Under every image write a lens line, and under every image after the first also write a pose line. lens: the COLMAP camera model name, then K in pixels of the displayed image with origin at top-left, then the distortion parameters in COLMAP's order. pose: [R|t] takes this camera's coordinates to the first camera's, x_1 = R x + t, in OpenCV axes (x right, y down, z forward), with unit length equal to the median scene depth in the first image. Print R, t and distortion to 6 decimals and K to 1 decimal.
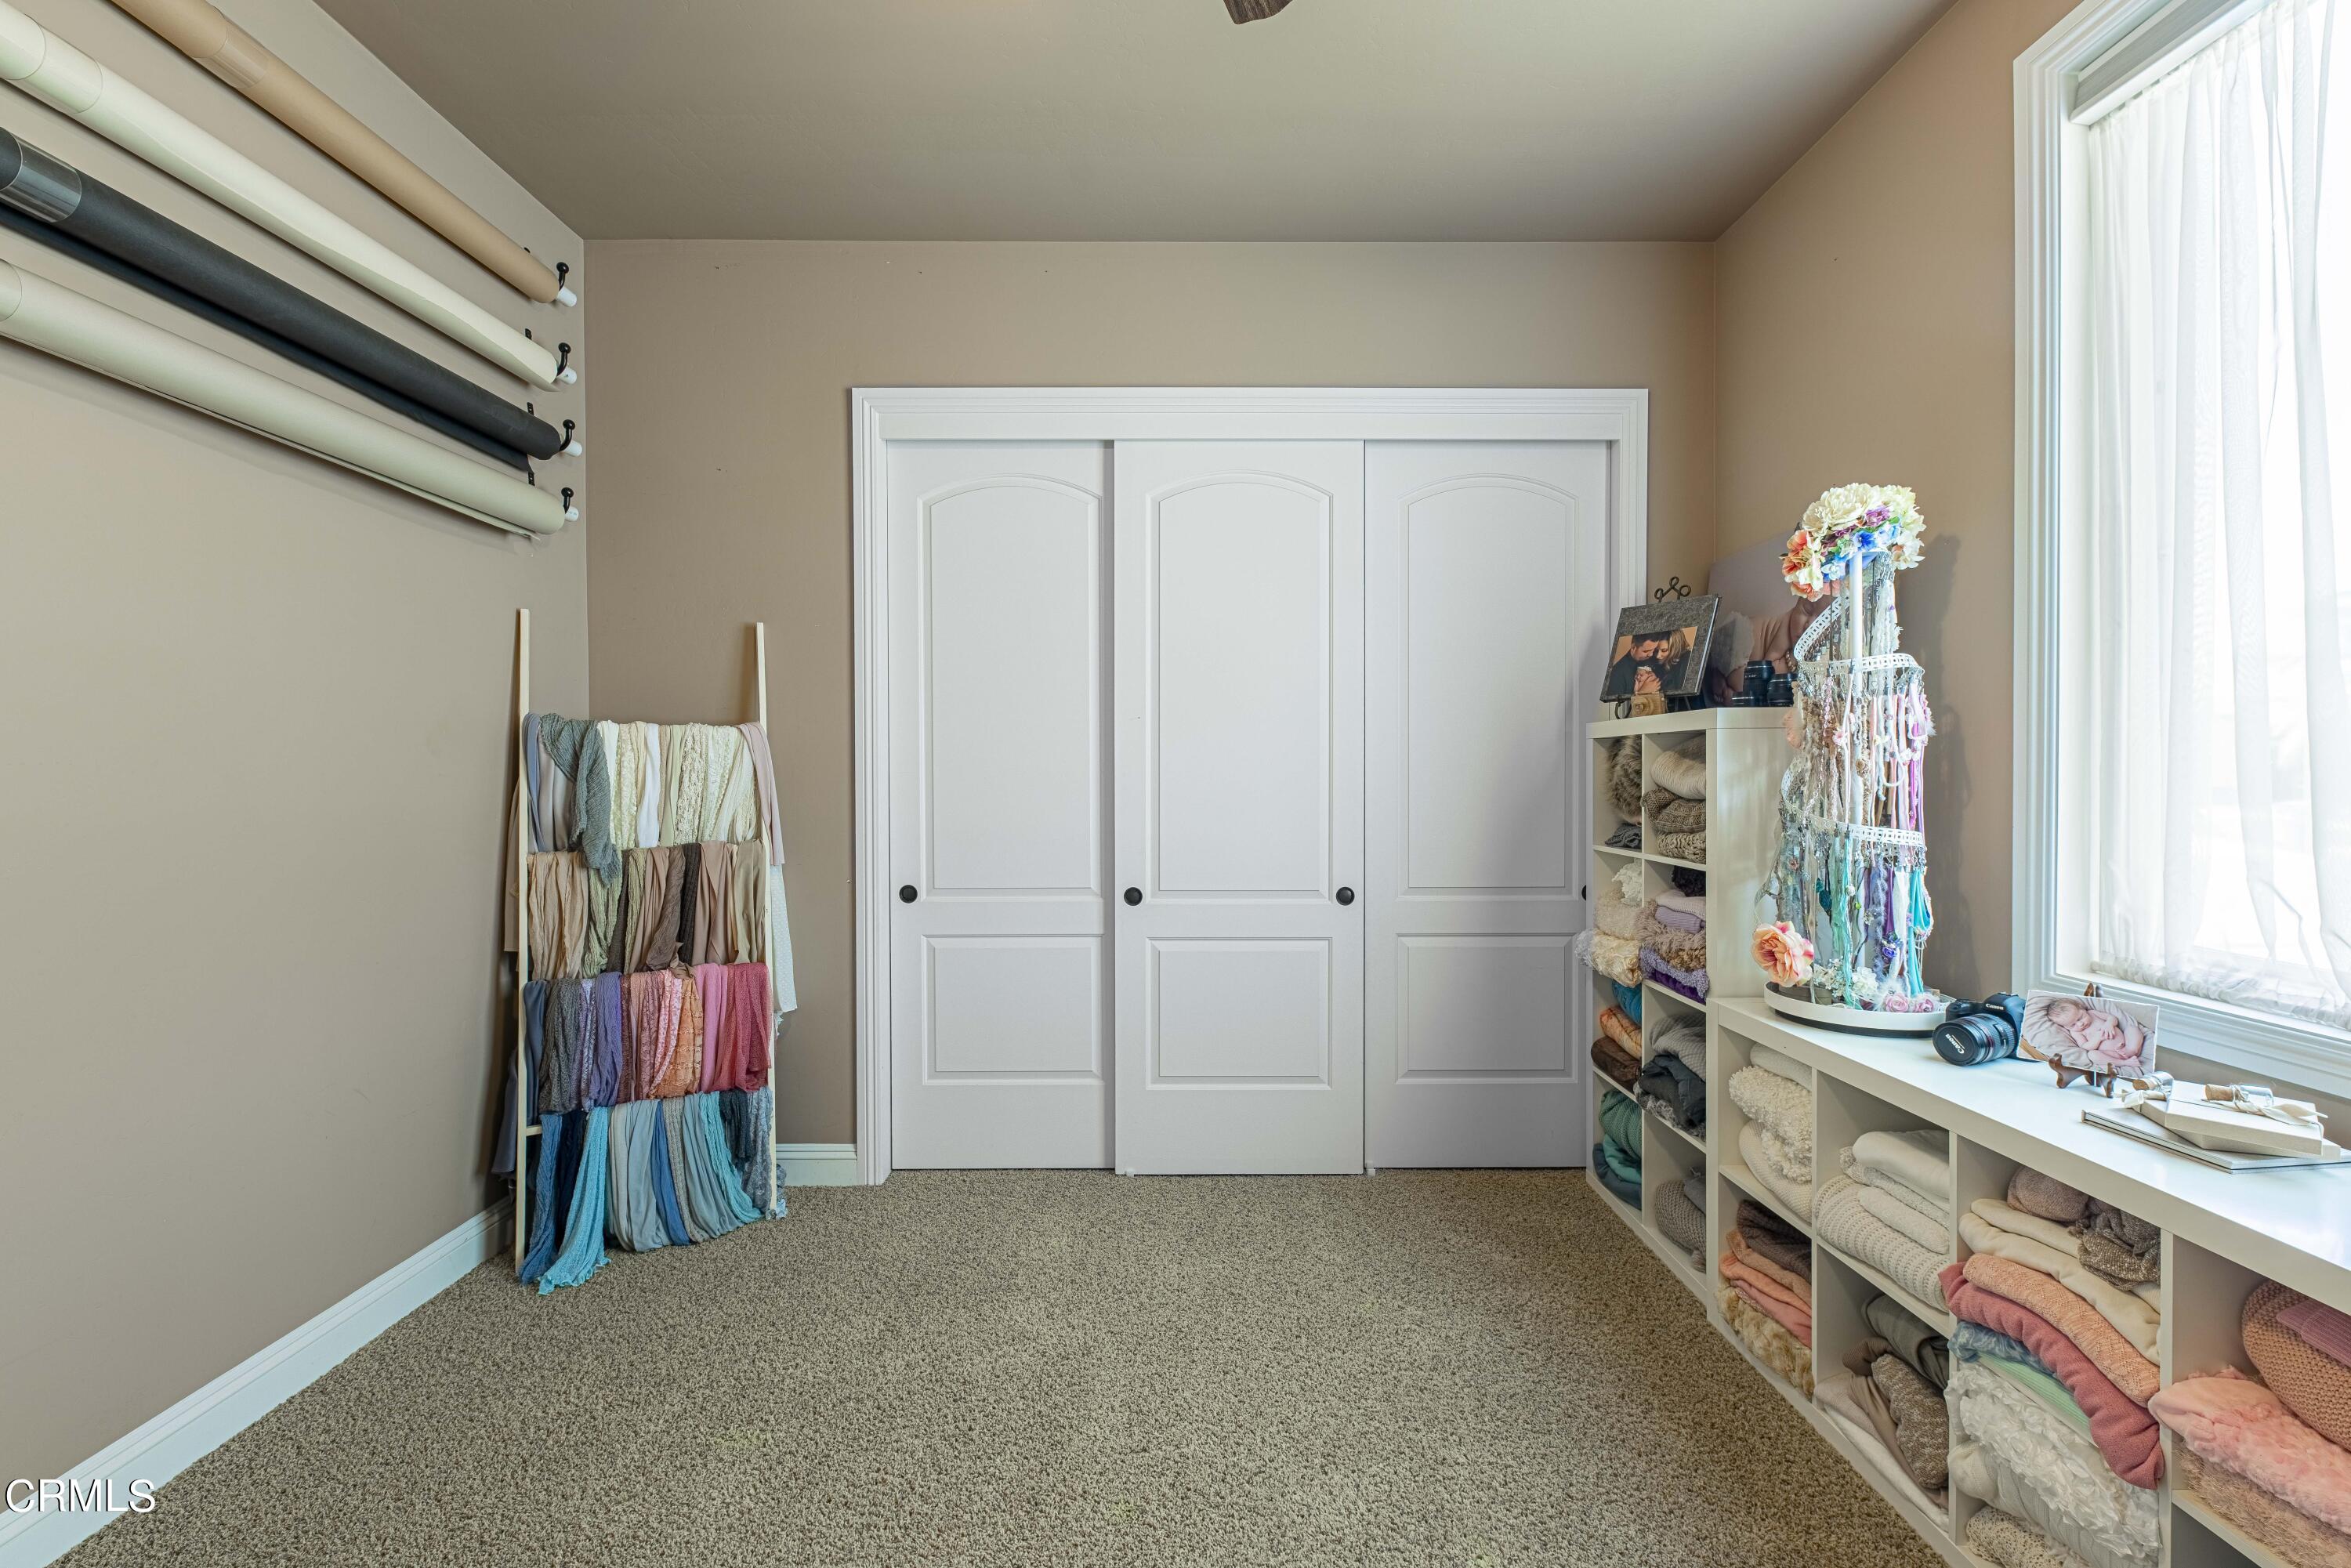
lens RADIAL K [[945.9, 0, 1179.4], [0, 945.9, 785.5], [0, 0, 1]] dist [0.002611, -0.001204]
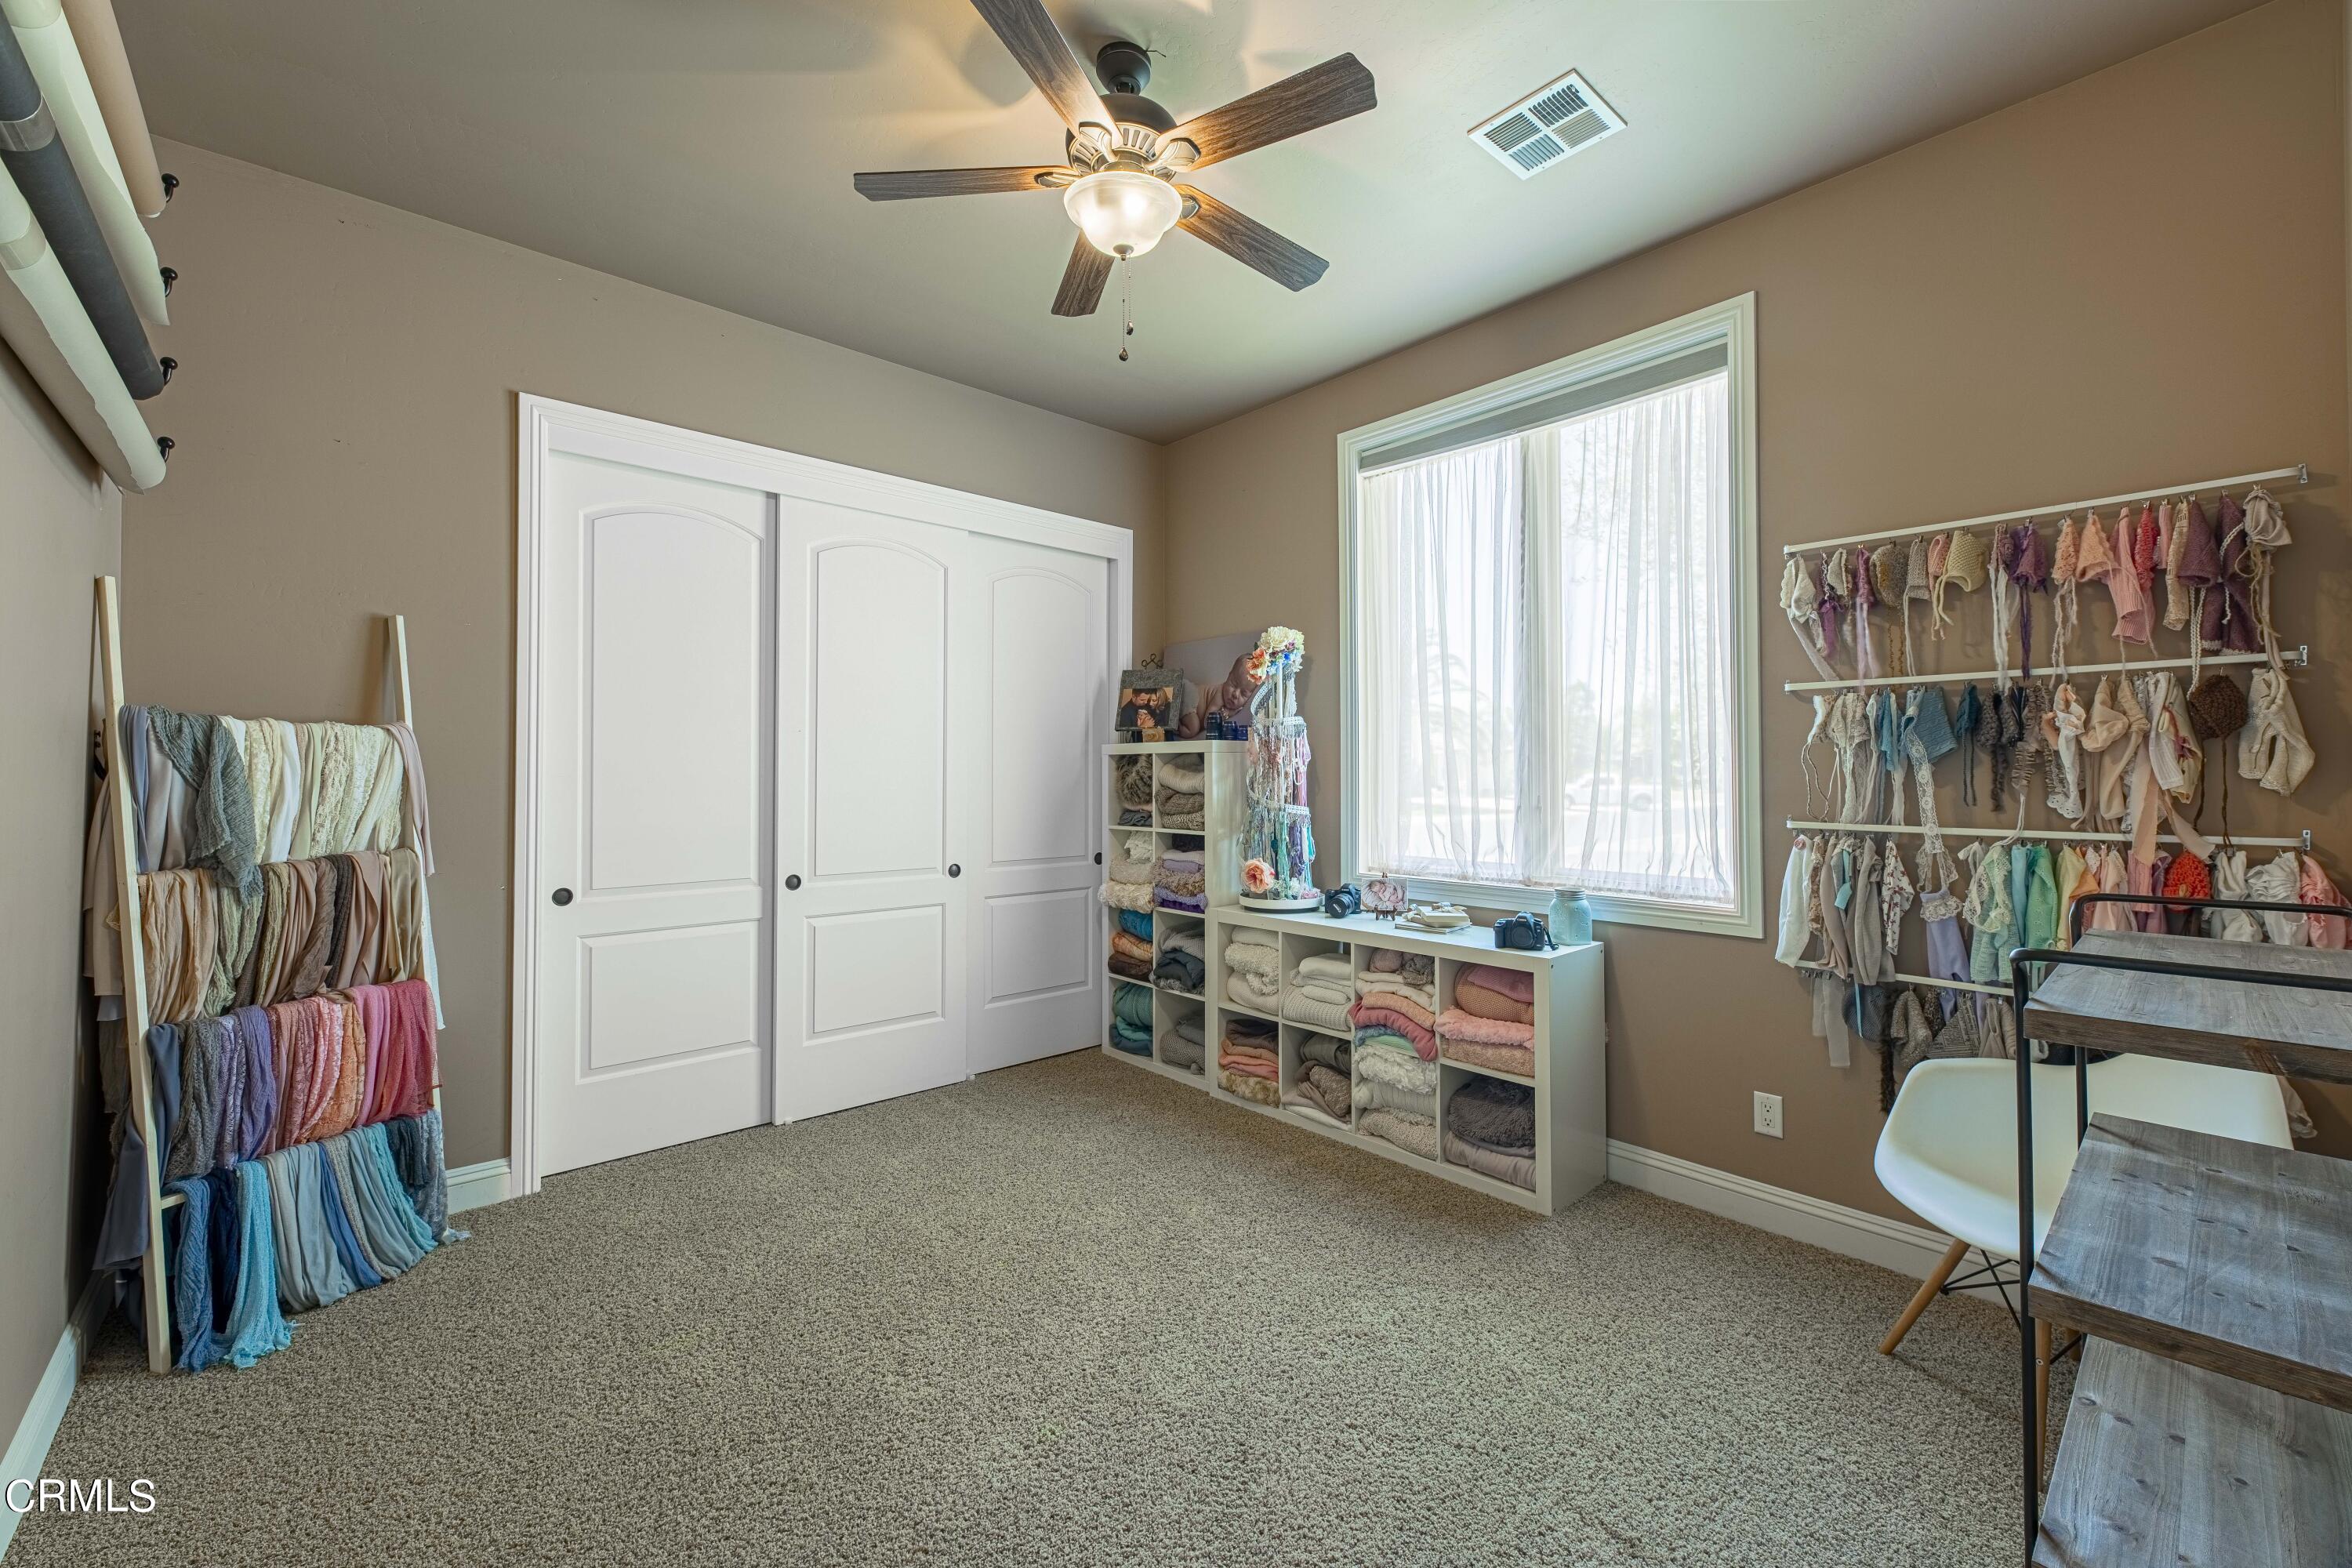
lens RADIAL K [[946.4, 0, 1130.8], [0, 946.4, 768.4], [0, 0, 1]] dist [0.002611, -0.001204]
pose [[0.765050, 0.007308, 0.643929, -0.551552], [0.008160, 0.999745, -0.021041, 0.004209], [-0.643919, 0.021351, 0.764796, -0.193168]]
